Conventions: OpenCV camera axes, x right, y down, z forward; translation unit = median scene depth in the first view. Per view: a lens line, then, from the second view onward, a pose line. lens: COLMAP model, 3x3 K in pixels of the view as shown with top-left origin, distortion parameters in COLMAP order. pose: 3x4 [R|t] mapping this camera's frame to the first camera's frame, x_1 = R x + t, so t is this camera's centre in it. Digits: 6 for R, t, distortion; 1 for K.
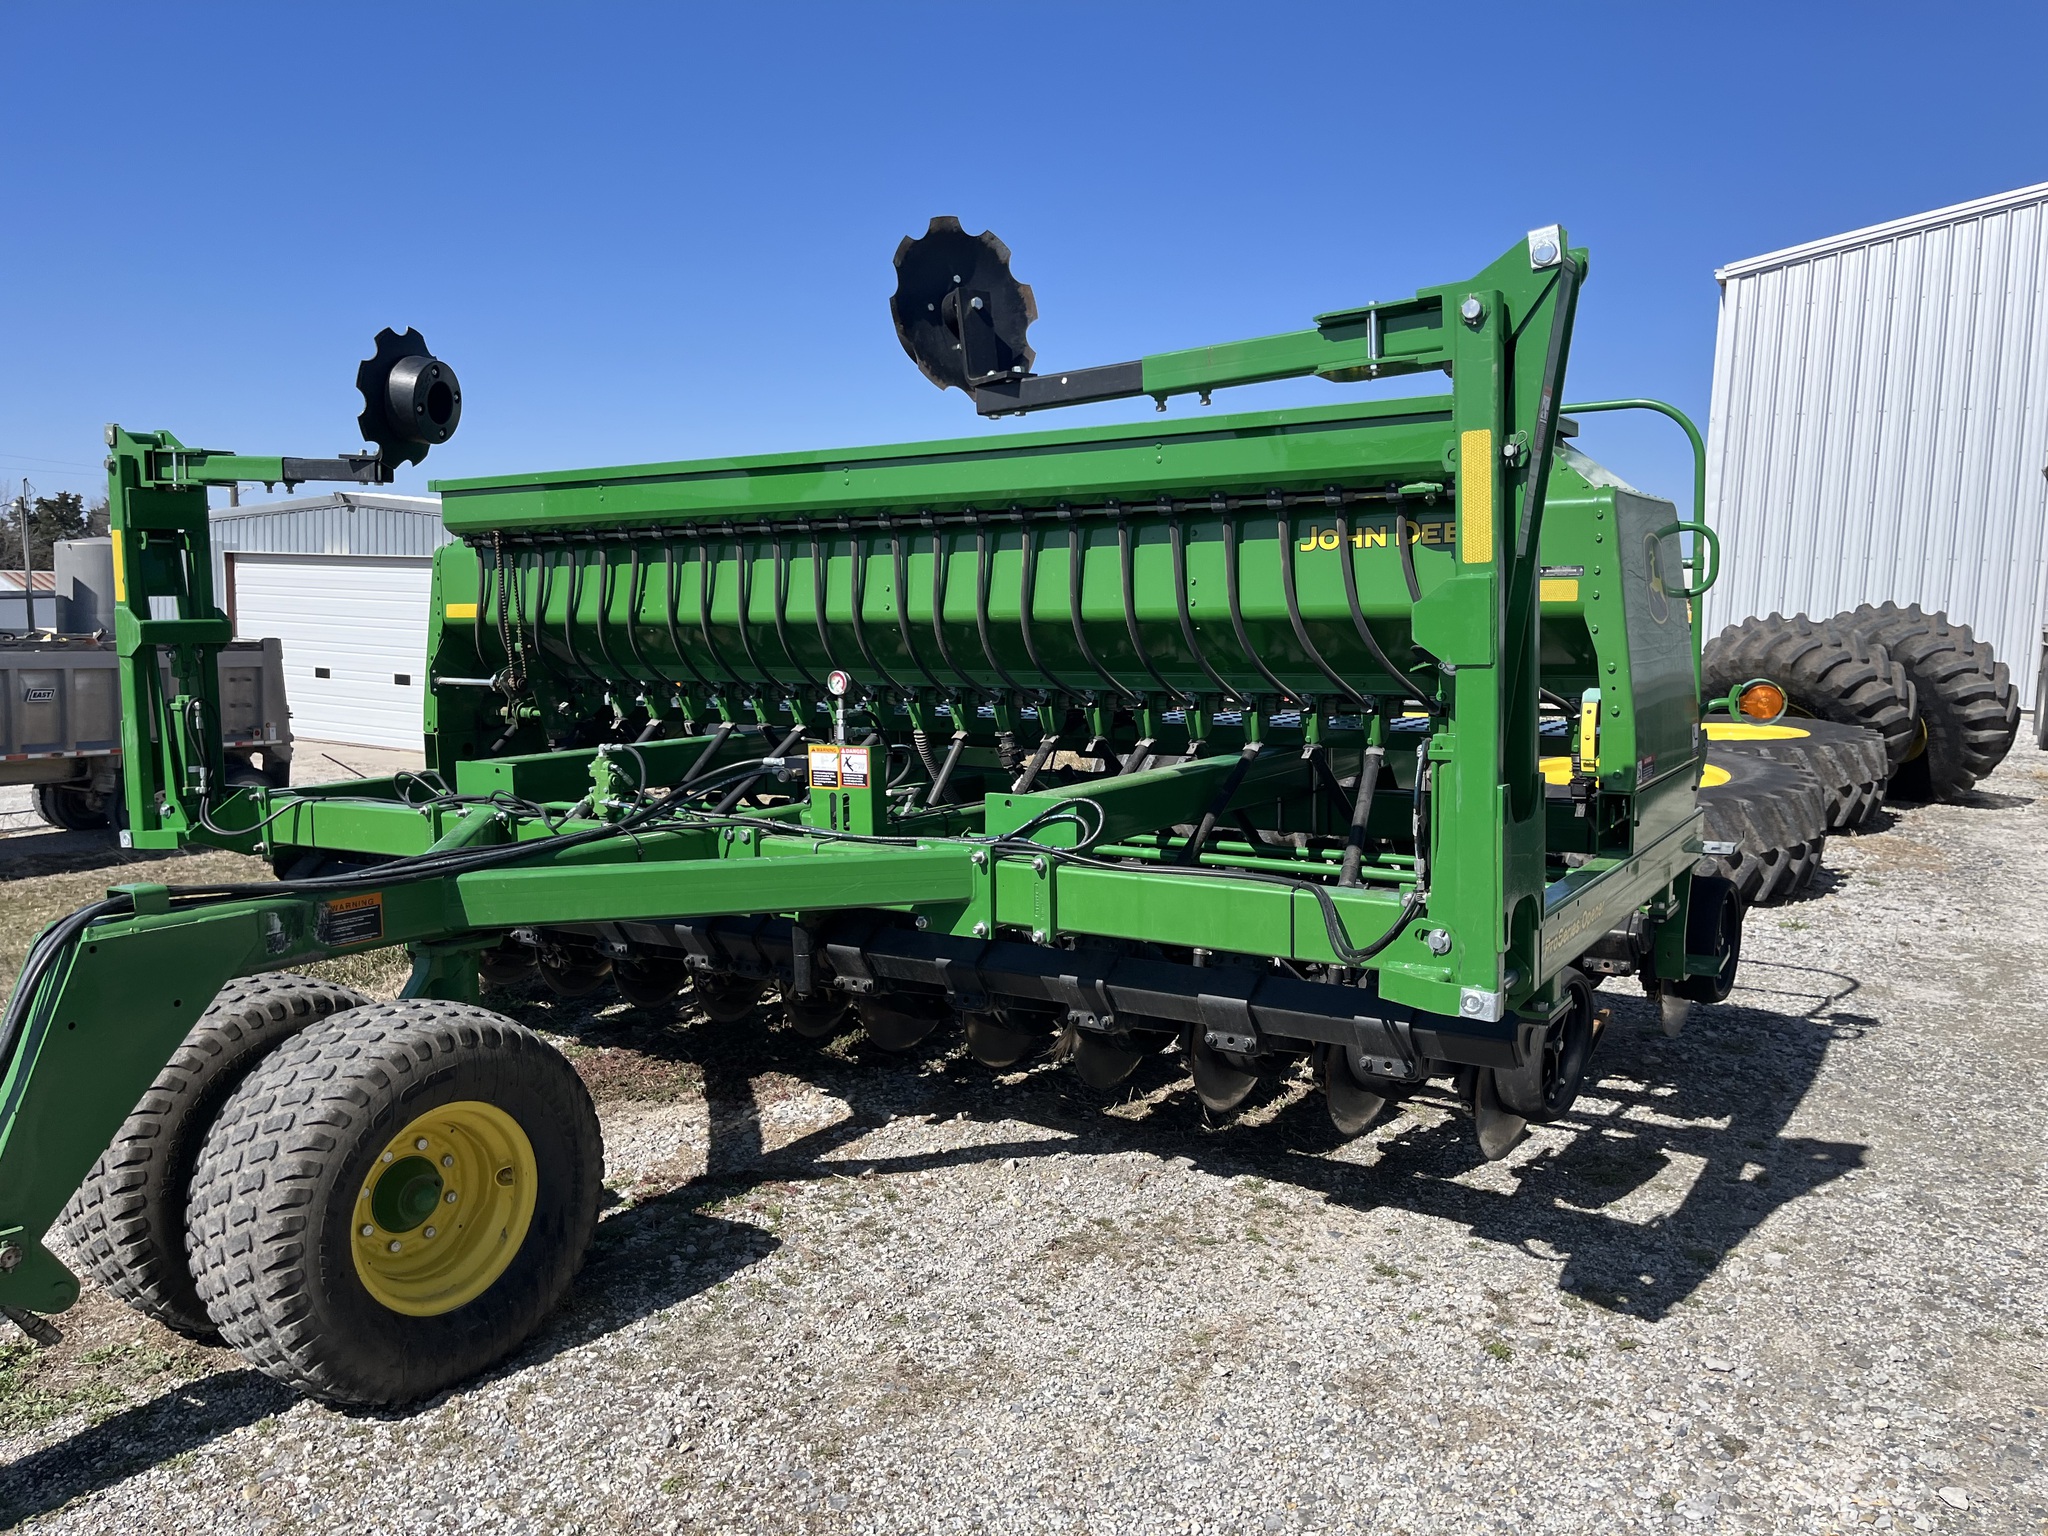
lens RADIAL K [[1550.8, 0, 1033.1], [0, 1550.8, 725.7], [0, 0, 1]] dist [0.030483, -0.000191]
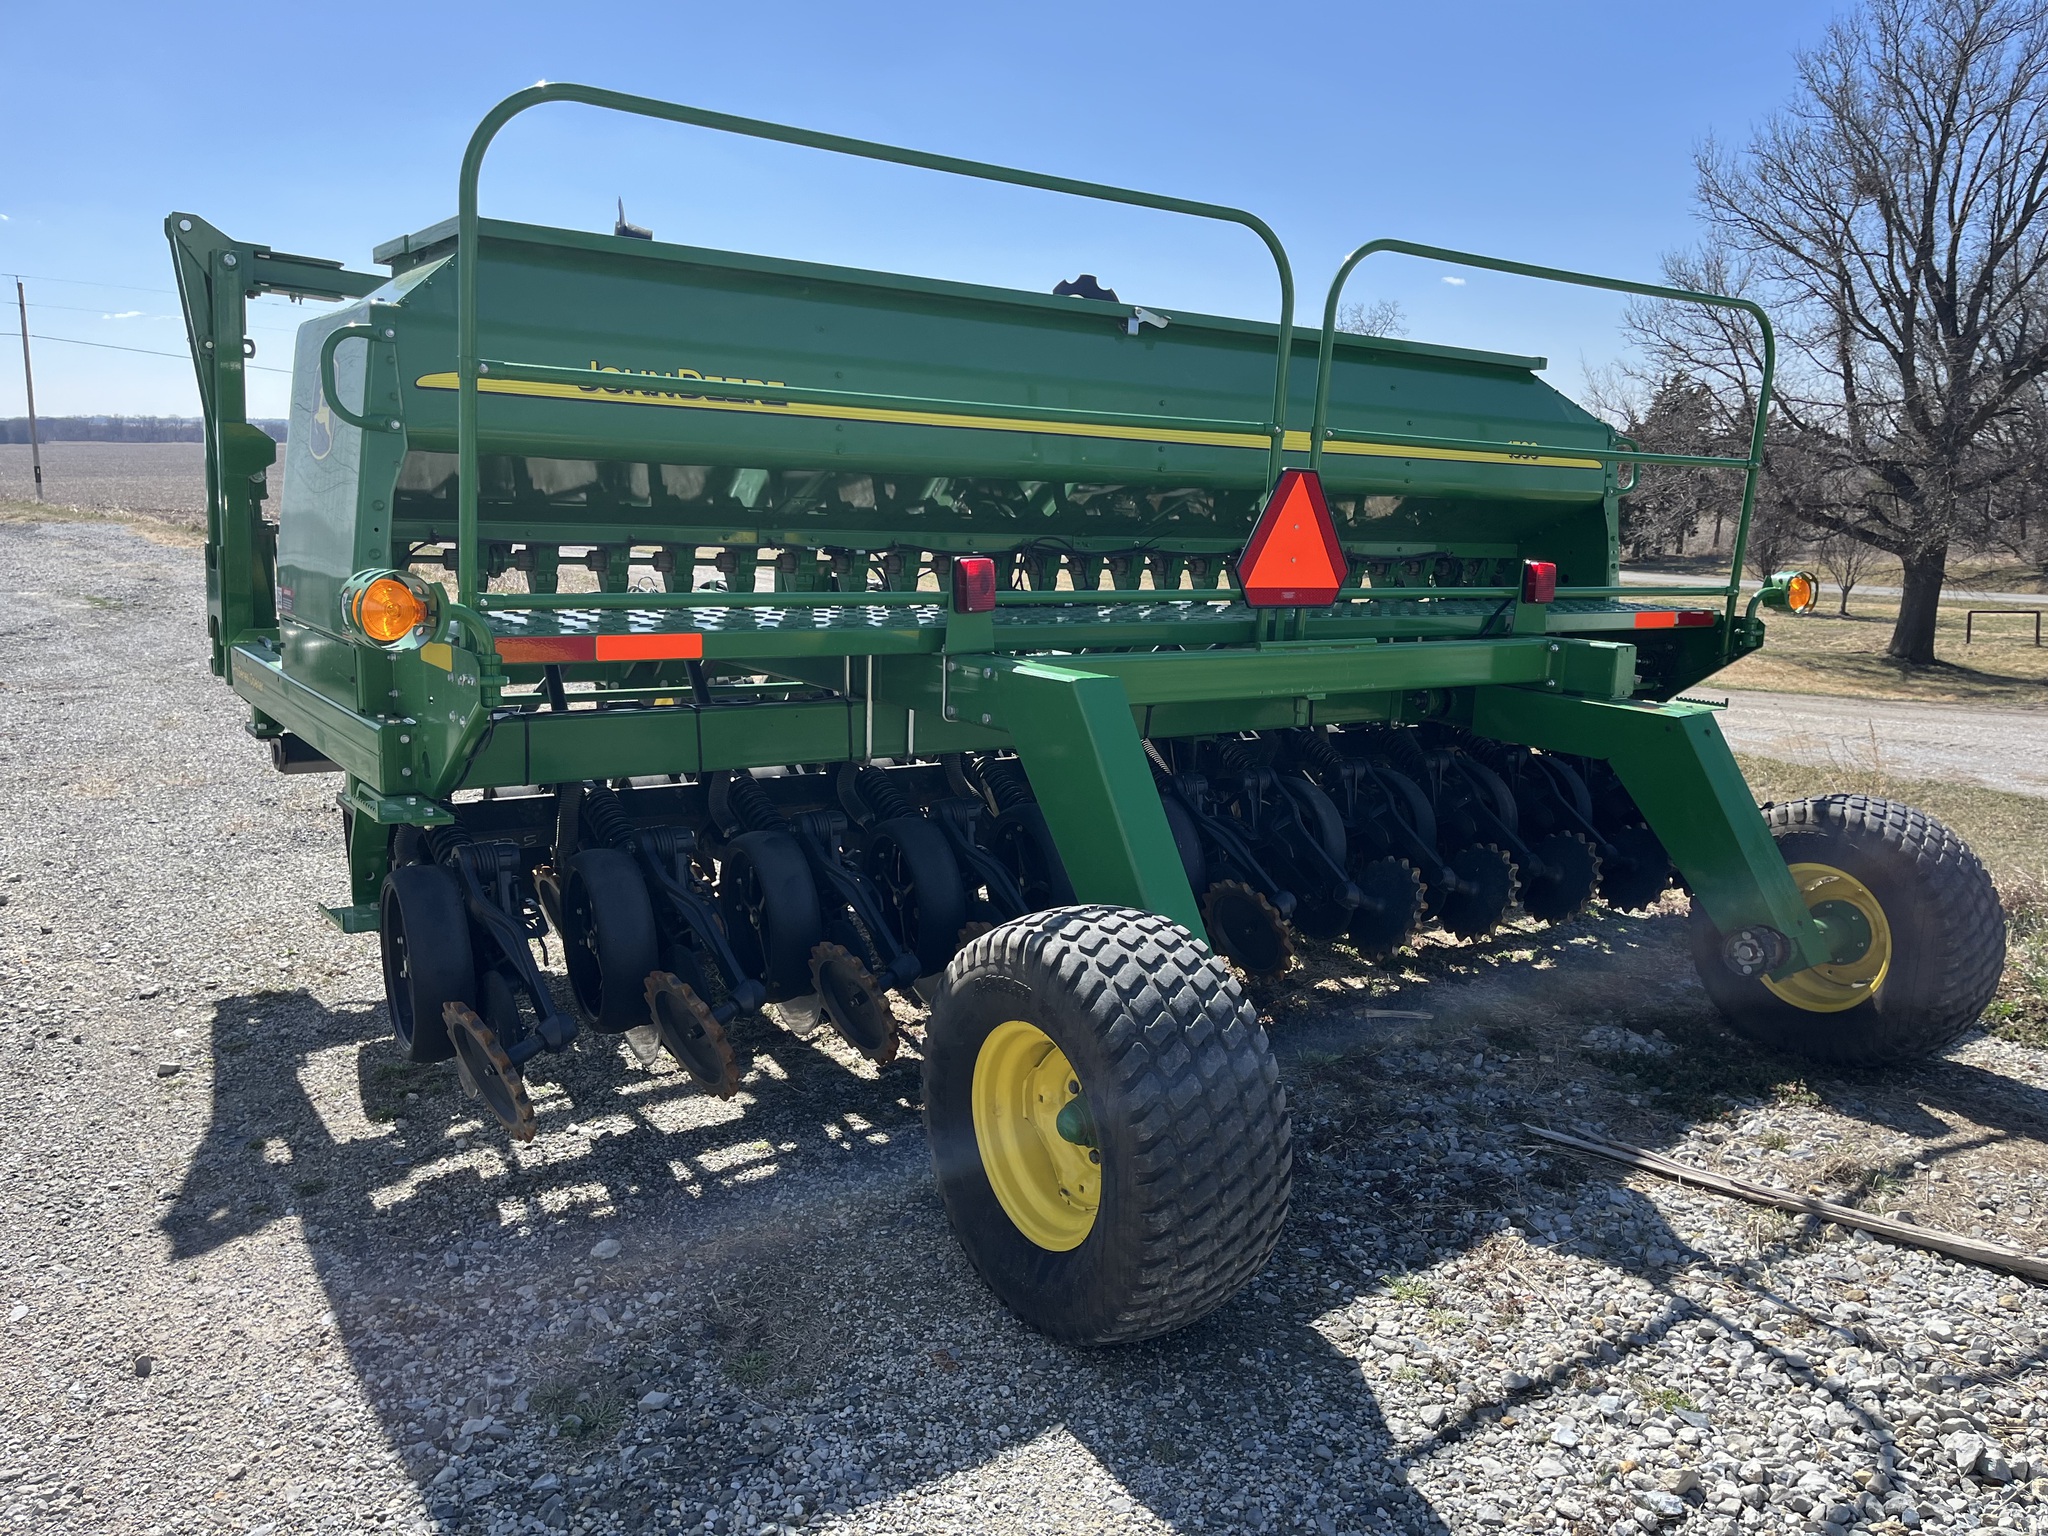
lens RADIAL K [[1550.8, 0, 1033.1], [0, 1550.8, 725.7], [0, 0, 1]] dist [0.030483, -0.000191]
pose [[-0.375658, 0.132285, -0.917268, 1.071859], [-0.102099, 0.977828, 0.182832, -0.118697], [0.921117, 0.162335, -0.353823, 1.687642]]
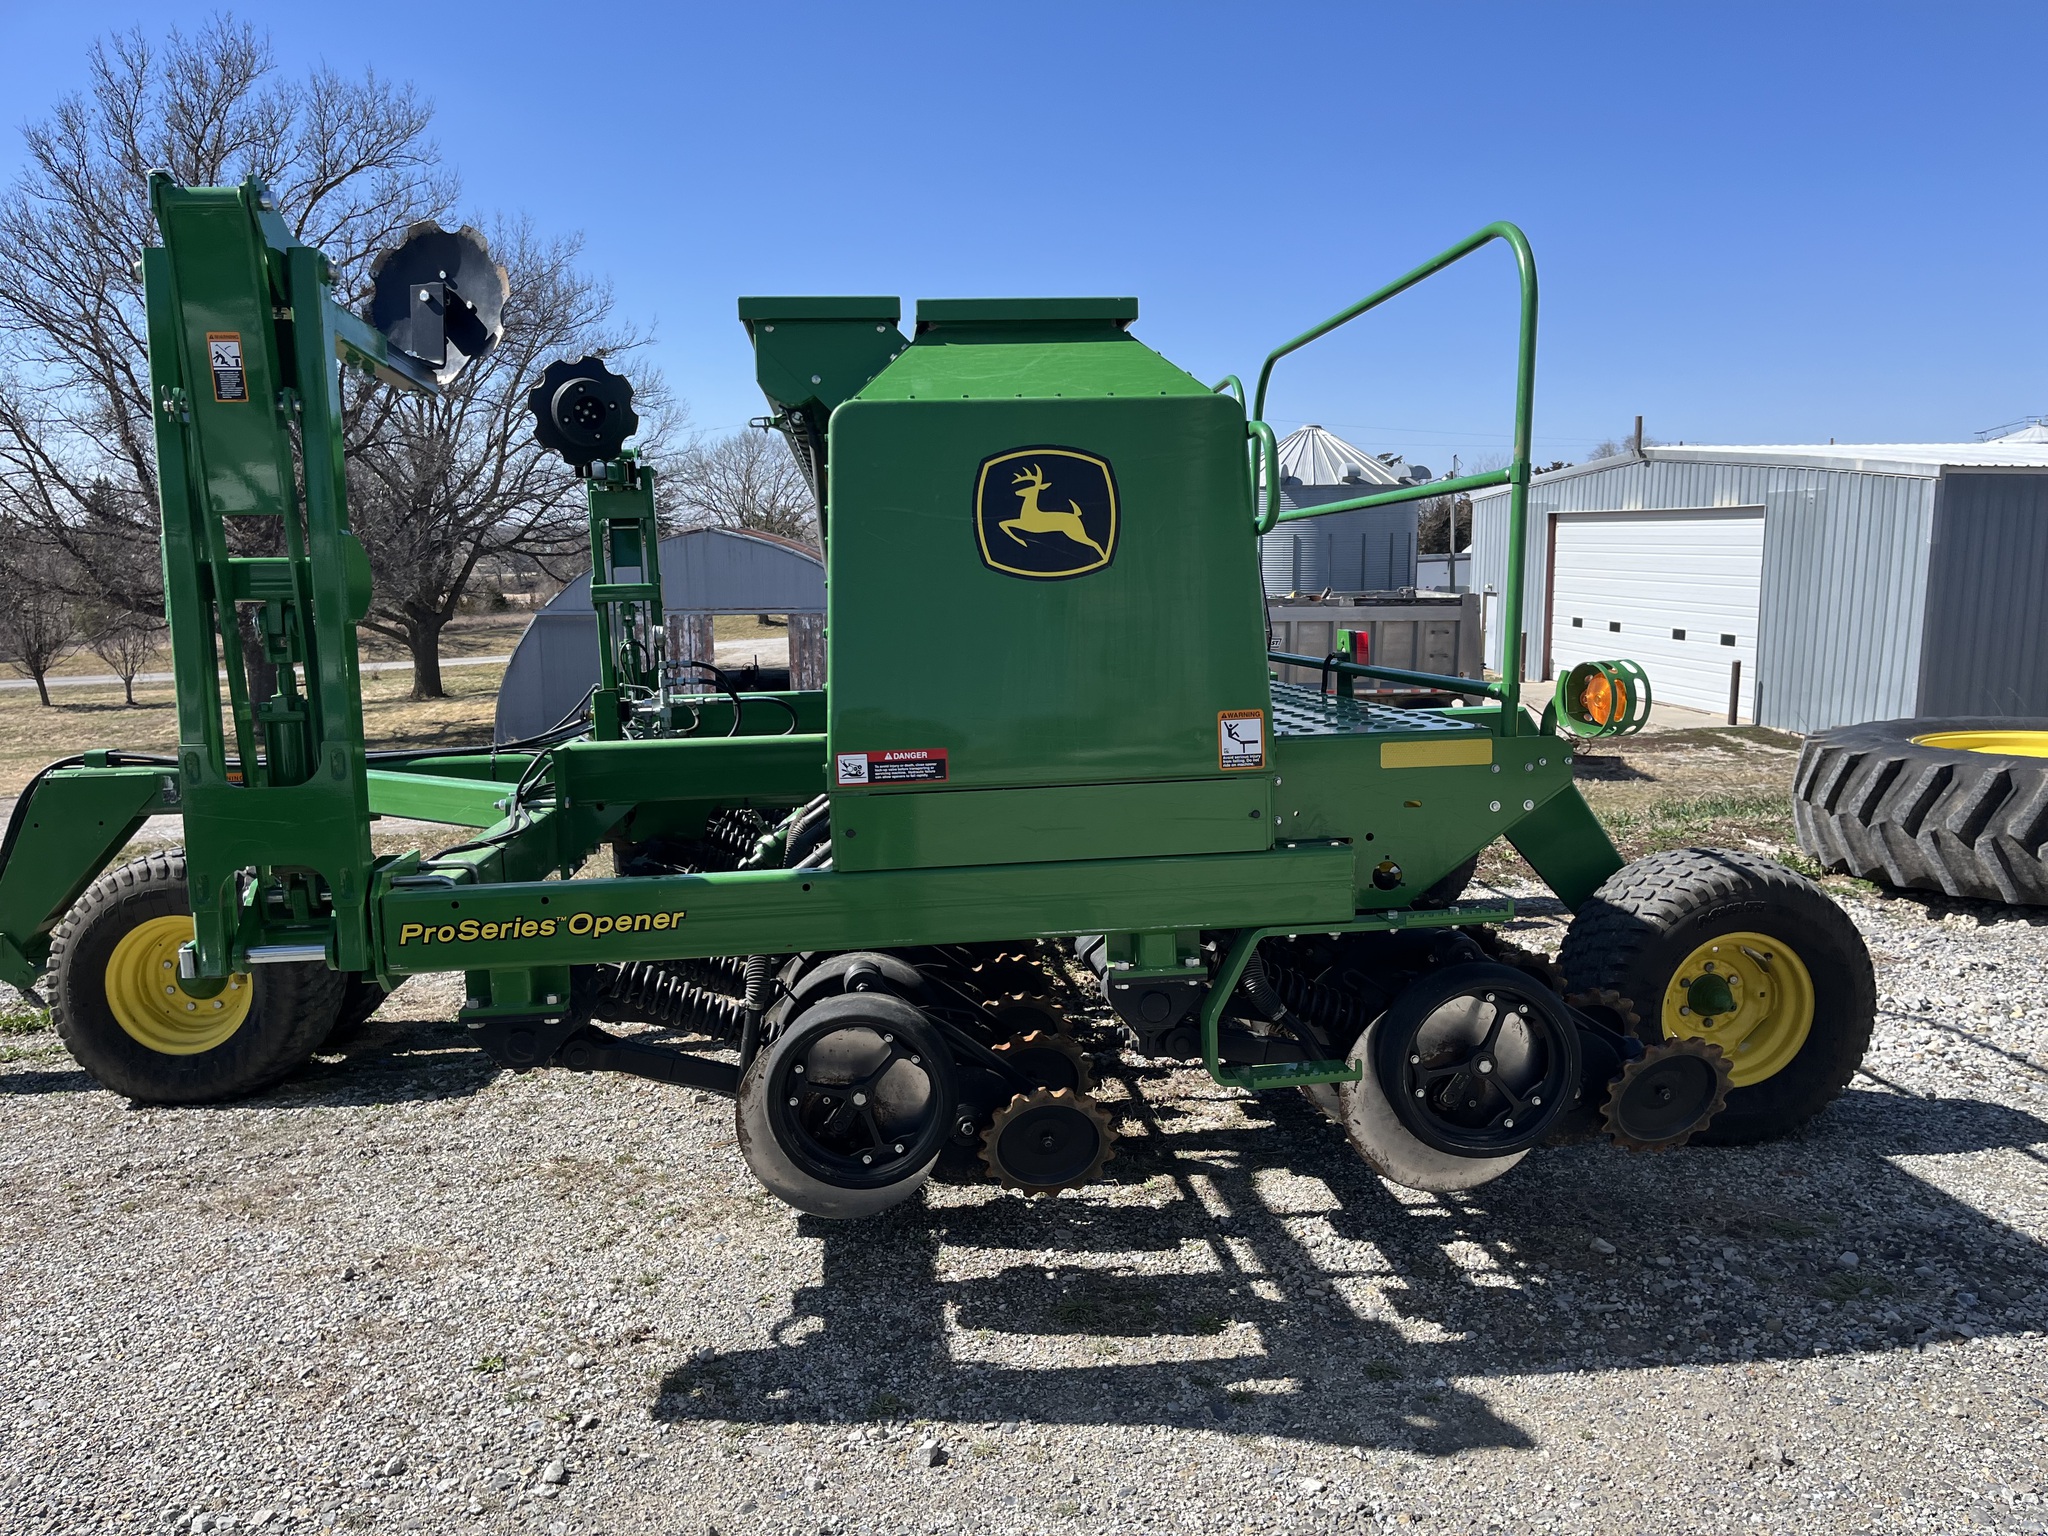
lens RADIAL K [[1532.1, 0, 1018.6], [0, 1532.1, 758.2], [0, 0, 1]] dist [0.065178, -0.086251]
pose [[0.622436, 0.078292, -0.778745, 0.937441], [-0.038366, 0.996840, 0.069553, -0.029190], [0.781730, -0.013415, 0.623473, 0.532270]]
